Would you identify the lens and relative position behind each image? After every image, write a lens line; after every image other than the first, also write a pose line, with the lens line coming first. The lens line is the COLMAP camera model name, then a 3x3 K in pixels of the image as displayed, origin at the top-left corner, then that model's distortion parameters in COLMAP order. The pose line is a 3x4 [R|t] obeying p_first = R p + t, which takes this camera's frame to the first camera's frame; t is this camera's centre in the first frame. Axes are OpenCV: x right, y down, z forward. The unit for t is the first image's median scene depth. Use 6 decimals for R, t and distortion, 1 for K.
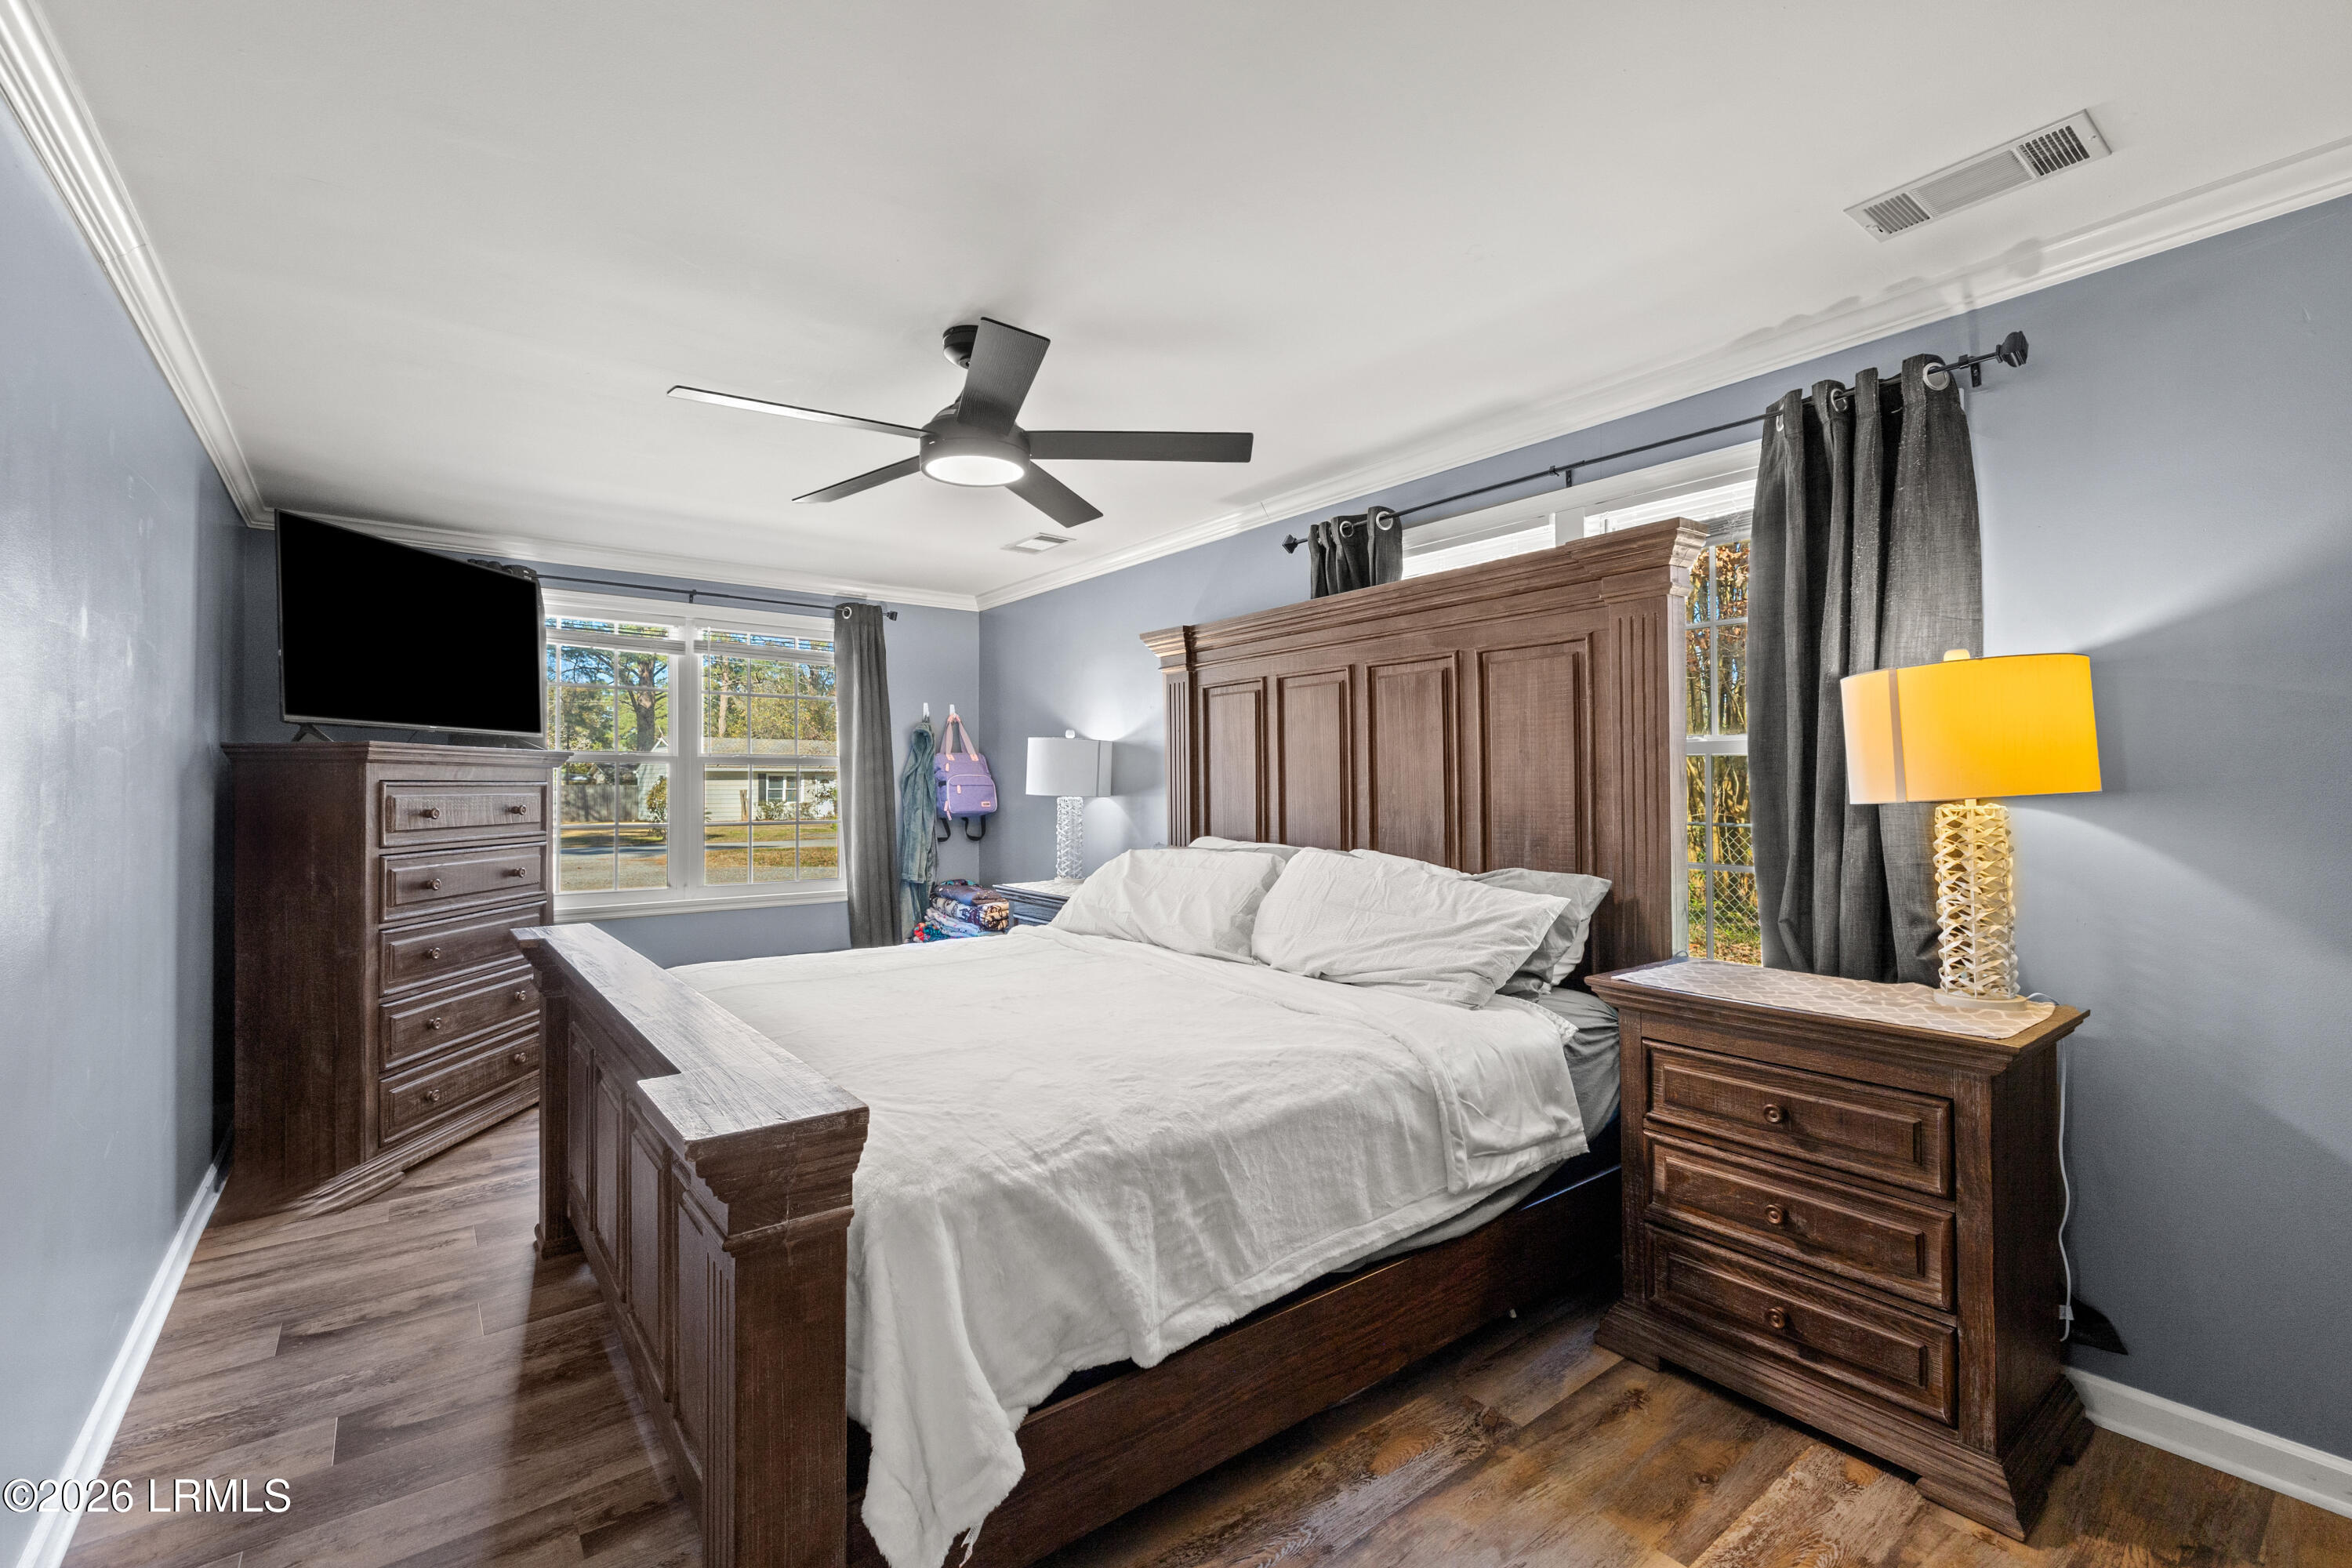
lens RADIAL K [[1018.9, 0, 1175.2], [0, 1018.9, 777.9], [0, 0, 1]] dist [-0.001510, 0.000368]
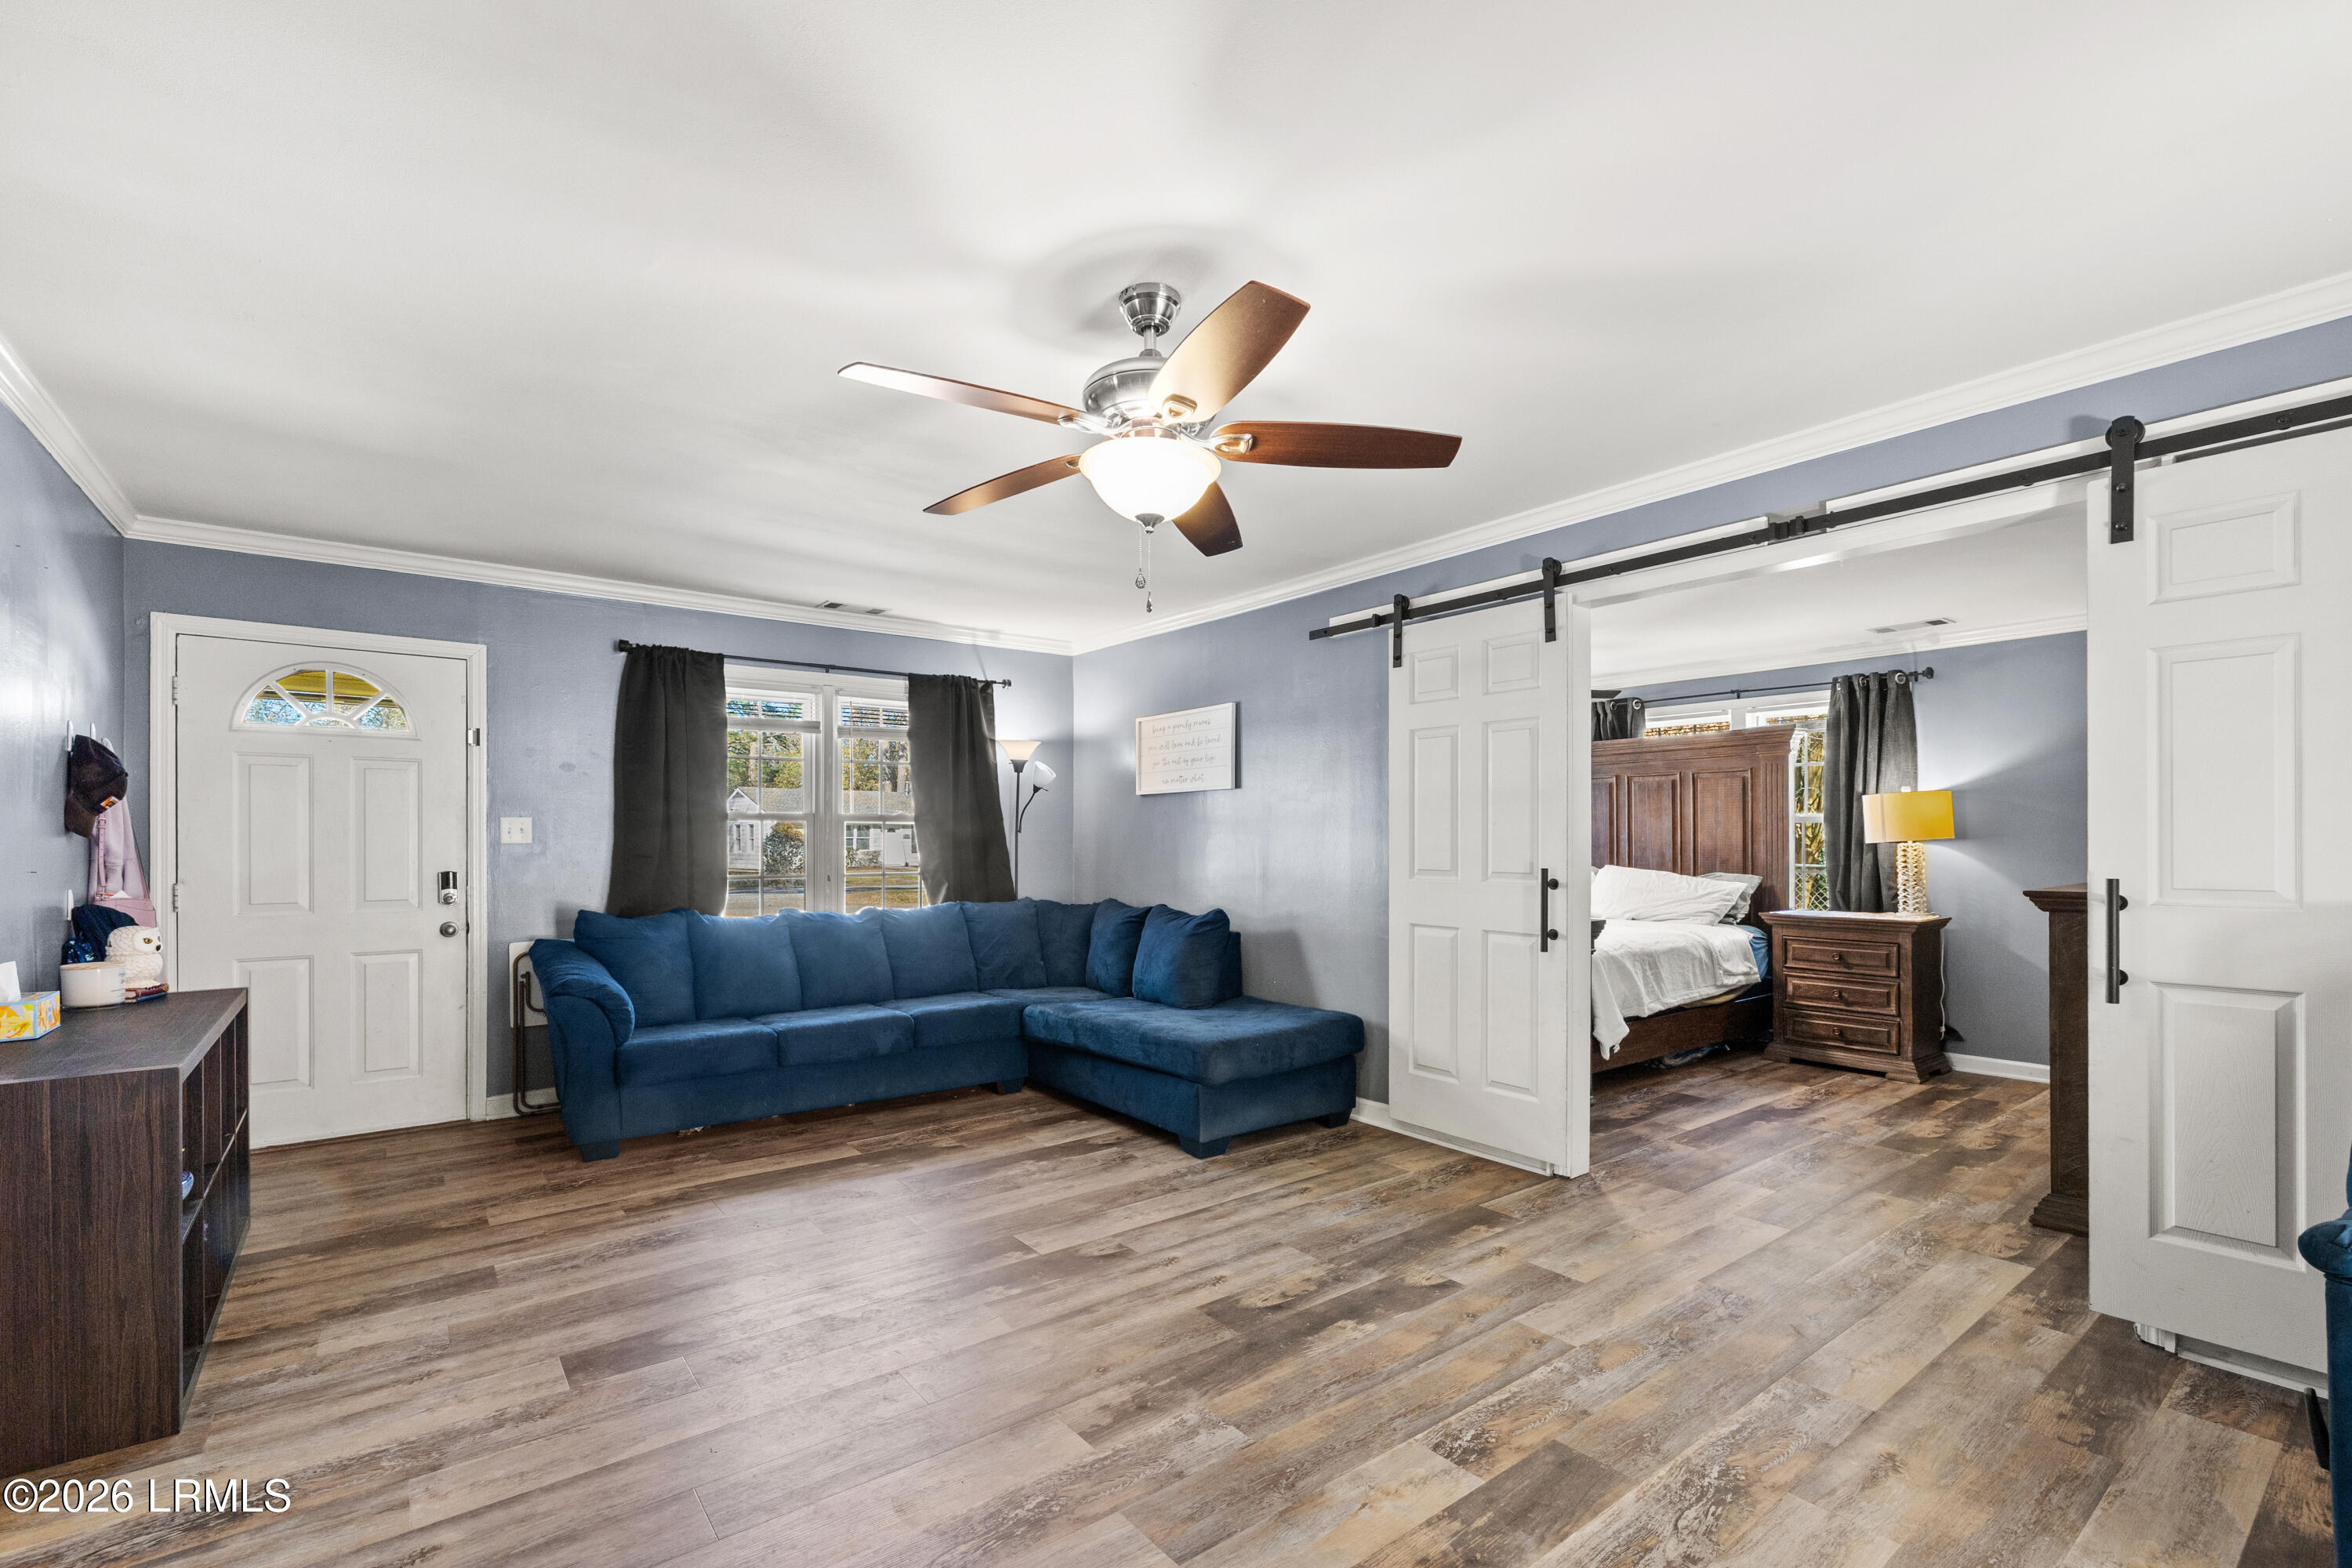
lens RADIAL K [[1018.9, 0, 1194.3], [0, 1018.9, 840.7], [0, 0, 1]] dist [-0.001510, 0.000368]
pose [[1.000000, 0.000720, 0.000063, -1.005388], [-0.000721, 0.999911, 0.013303, -0.013249], [-0.000053, -0.013303, 0.999912, -1.529550]]
